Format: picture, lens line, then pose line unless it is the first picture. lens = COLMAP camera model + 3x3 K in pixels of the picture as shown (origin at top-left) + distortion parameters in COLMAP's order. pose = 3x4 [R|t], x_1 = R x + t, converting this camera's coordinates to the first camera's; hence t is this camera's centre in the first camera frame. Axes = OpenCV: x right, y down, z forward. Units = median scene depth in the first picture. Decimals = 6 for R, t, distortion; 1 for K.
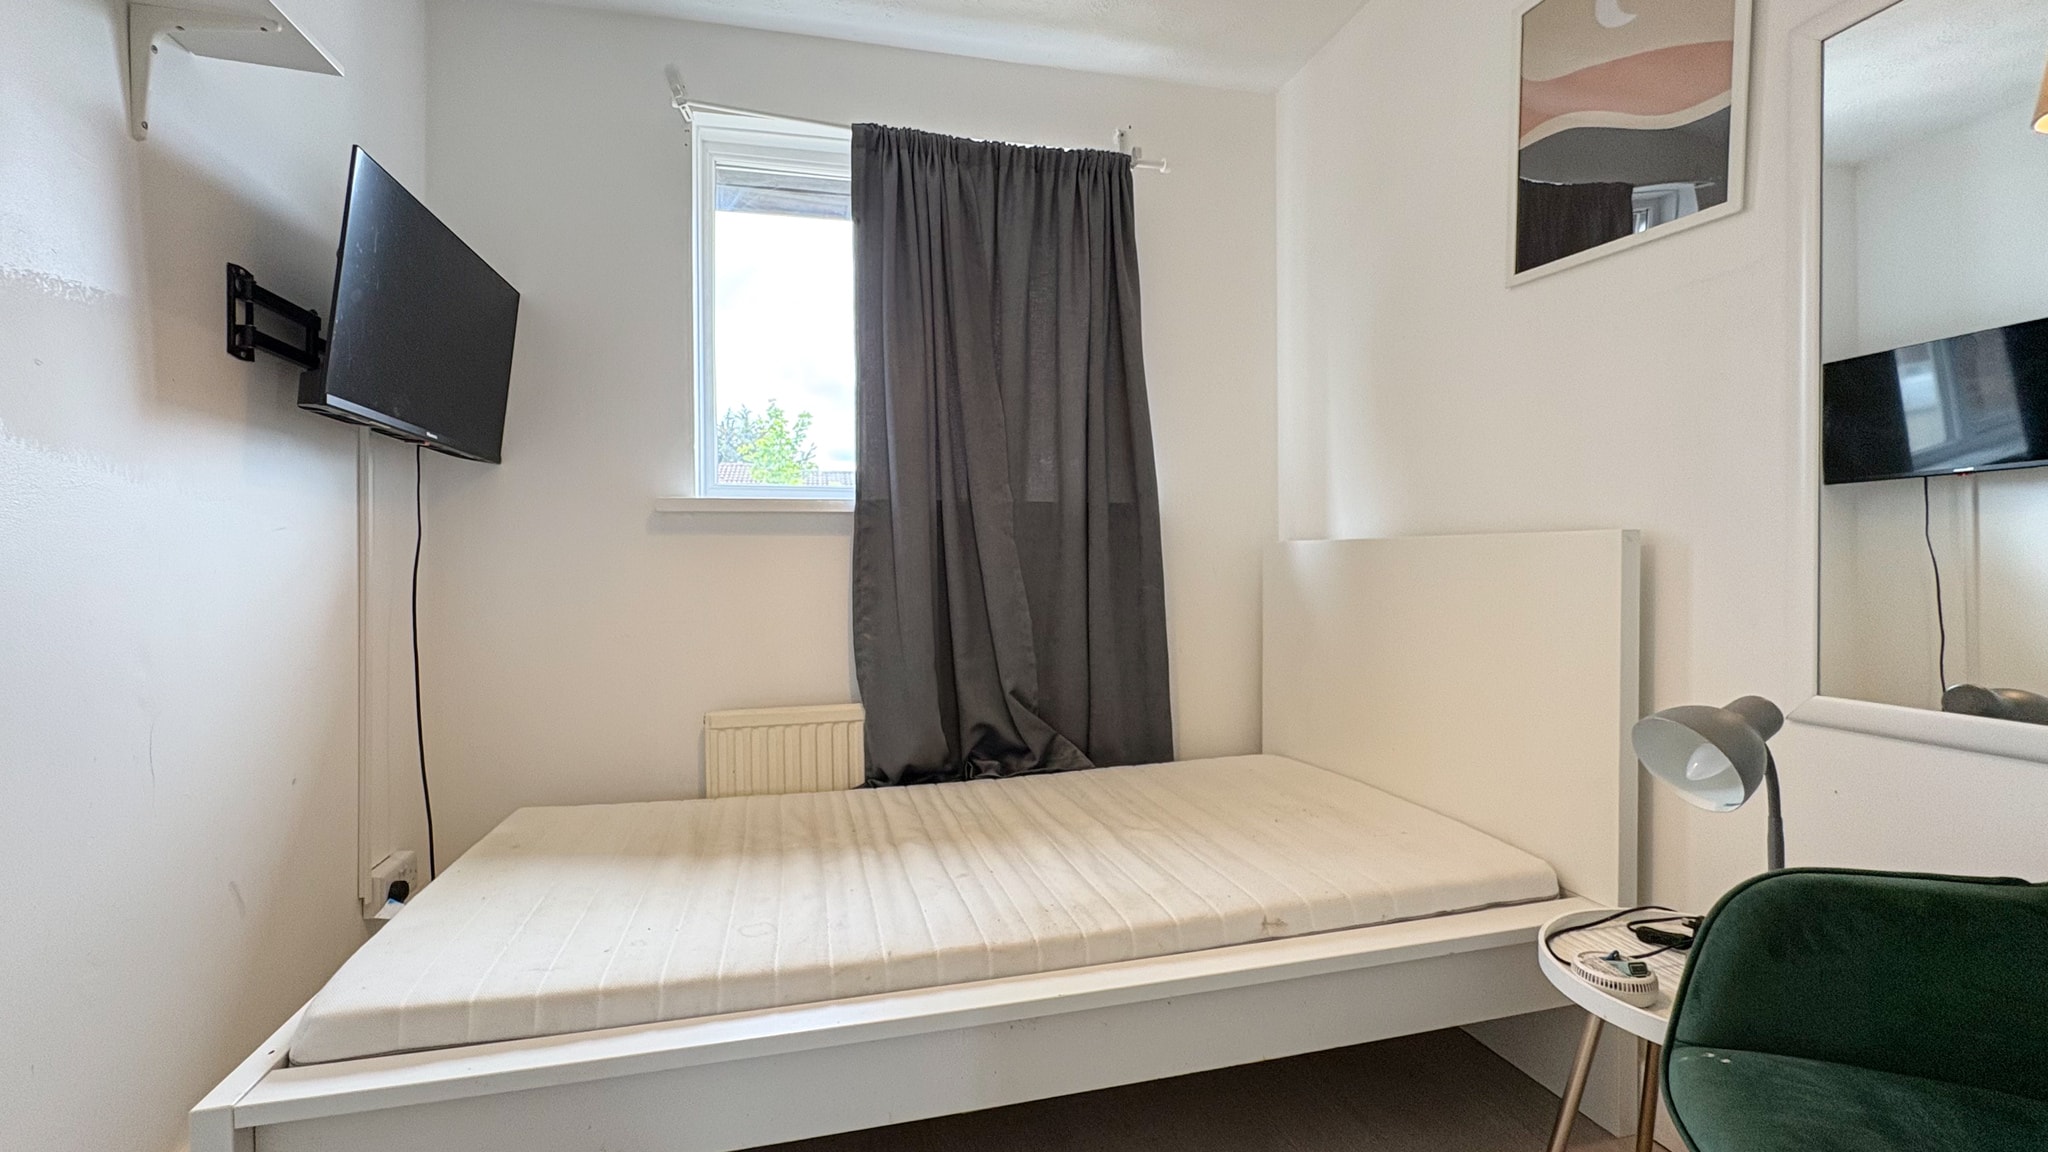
lens RADIAL K [[842.9, 0, 1015.1], [0, 842.9, 567.6], [0, 0, 1]] dist [-0.001091, -0.000141]
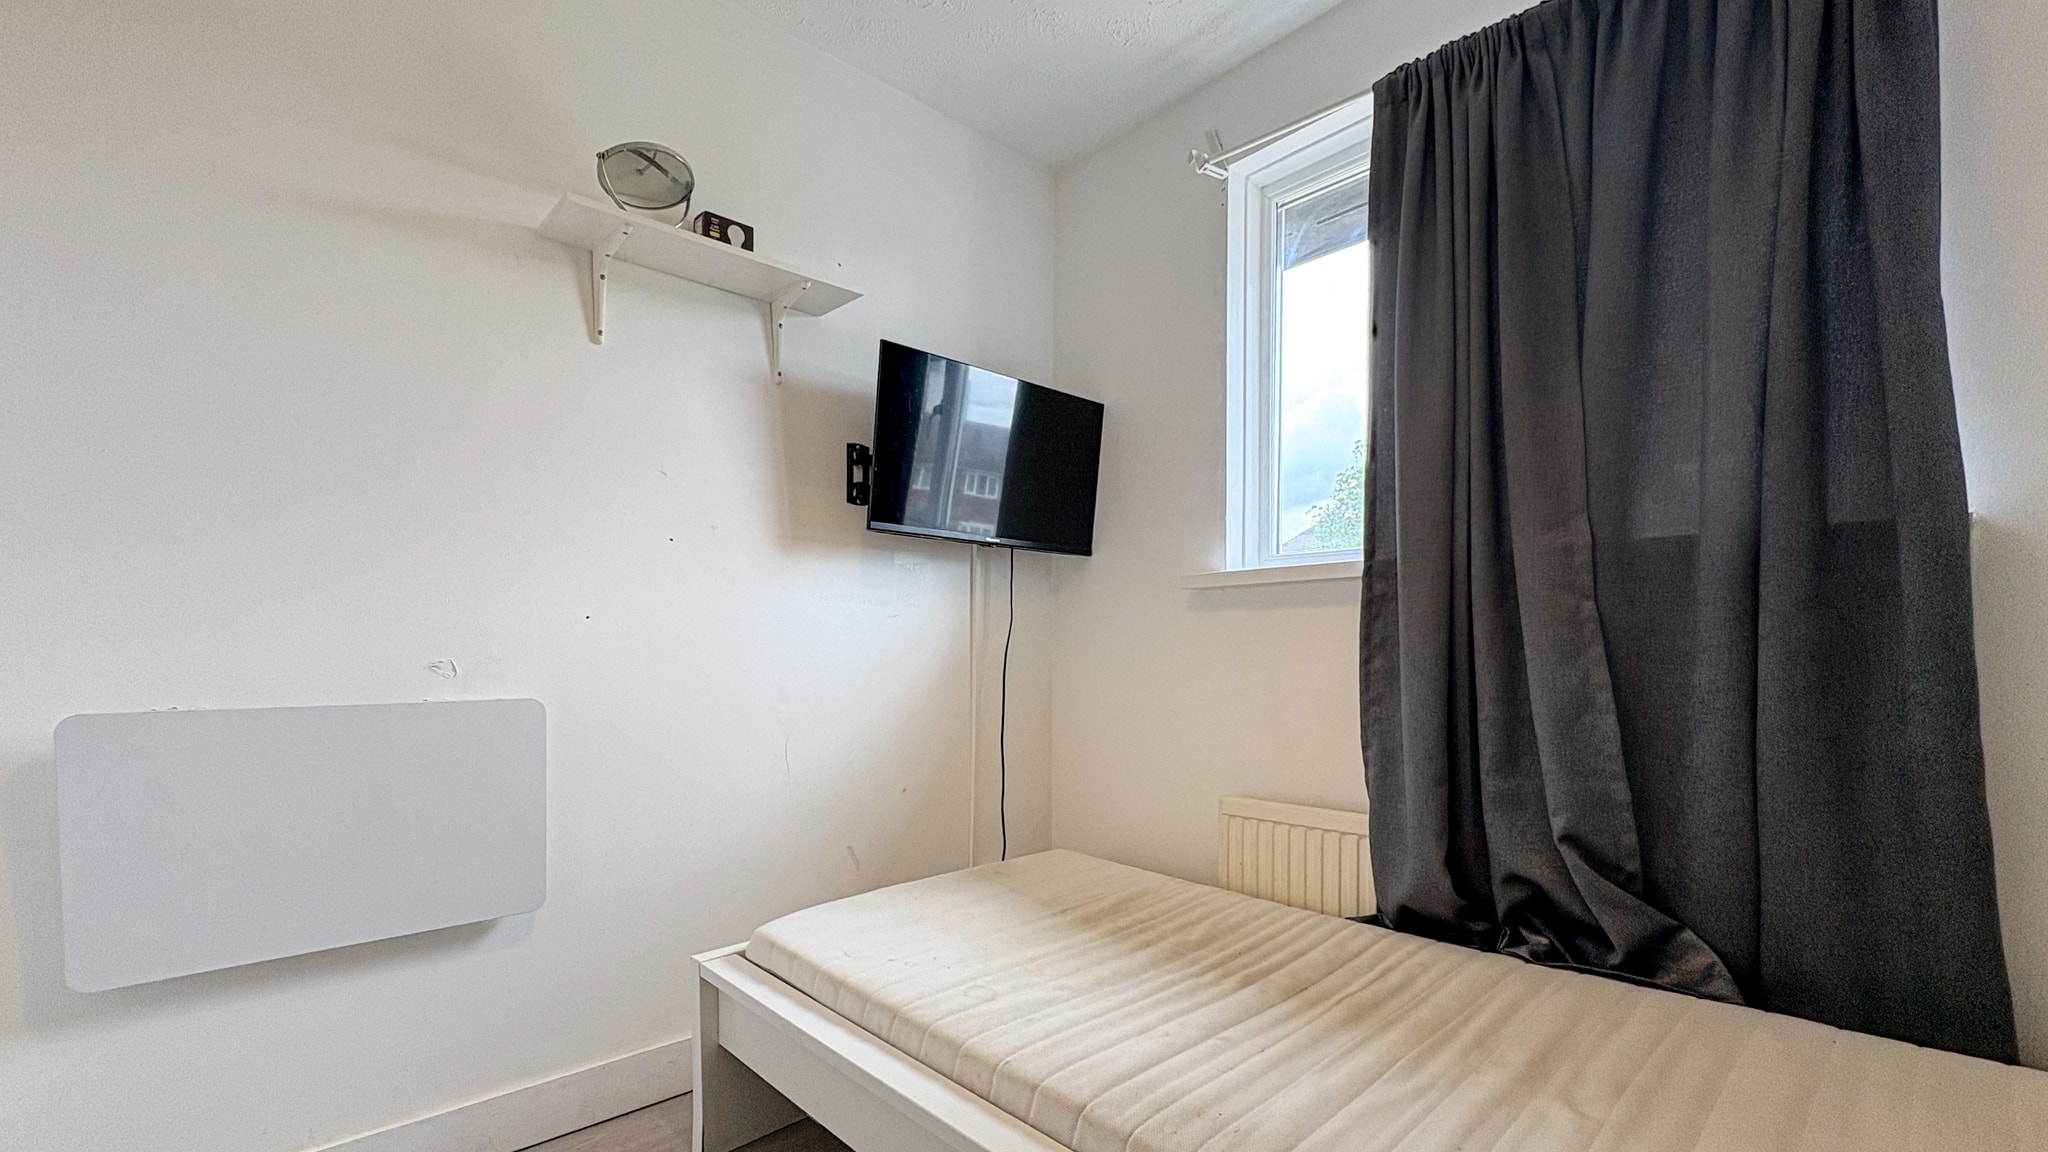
lens RADIAL K [[862.8, 0, 999.7], [0, 862.8, 664.6], [0, 0, 1]] dist [0.009862, 0.000083]
pose [[0.485427, 0.021076, -0.874023, 0.361861], [-0.006760, 0.999770, 0.020353, 0.004135], [0.874251, -0.003971, 0.485458, 0.297220]]
